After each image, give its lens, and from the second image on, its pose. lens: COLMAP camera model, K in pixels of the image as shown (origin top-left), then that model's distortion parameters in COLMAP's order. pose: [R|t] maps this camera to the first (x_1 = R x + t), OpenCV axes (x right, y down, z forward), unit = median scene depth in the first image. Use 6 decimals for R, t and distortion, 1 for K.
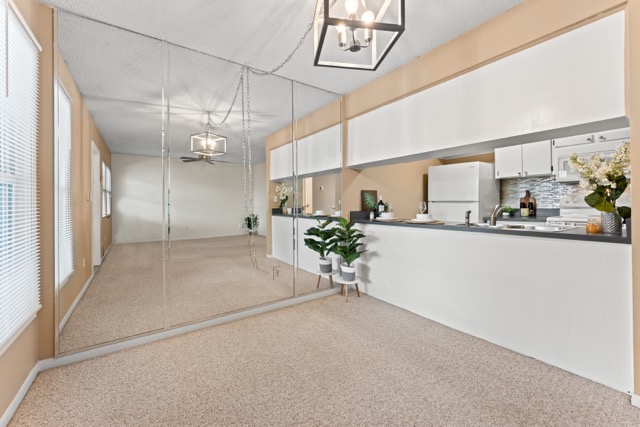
lens RADIAL K [[256.8, 0, 322.3], [0, 256.8, 205.2], [0, 0, 1]] dist [-0.000796, 0.000134]
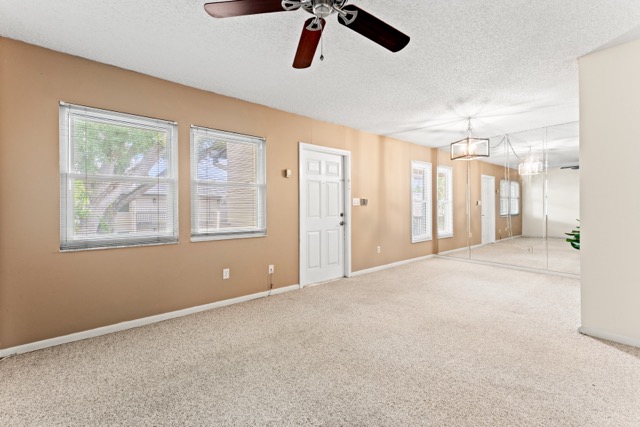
lens RADIAL K [[269.7, 0, 317.5], [0, 269.7, 207.5], [0, 0, 1]] dist [0.000250, -0.000007]
pose [[0.062755, 0.014726, -0.997920, 1.156216], [-0.003790, 0.999887, 0.014517, -0.023285], [0.998022, 0.002871, 0.062804, -0.357364]]
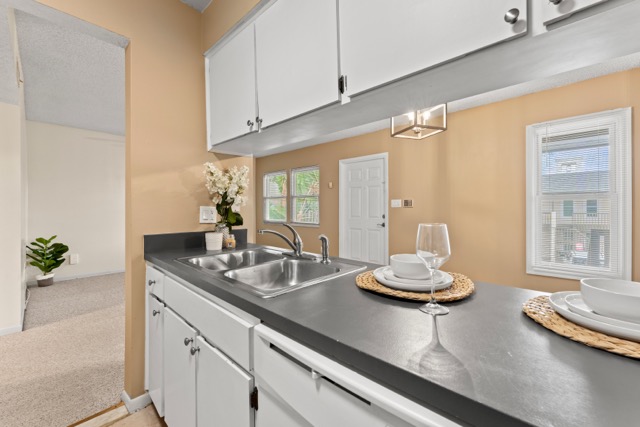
lens RADIAL K [[266.2, 0, 320.1], [0, 266.2, 207.0], [0, 0, 1]] dist [0.002510, -0.000716]
pose [[-0.979968, 0.015687, -0.198536, 0.444051], [0.015175, 0.999876, 0.004100, -0.026663], [0.198576, 0.001005, -0.980085, 1.024503]]
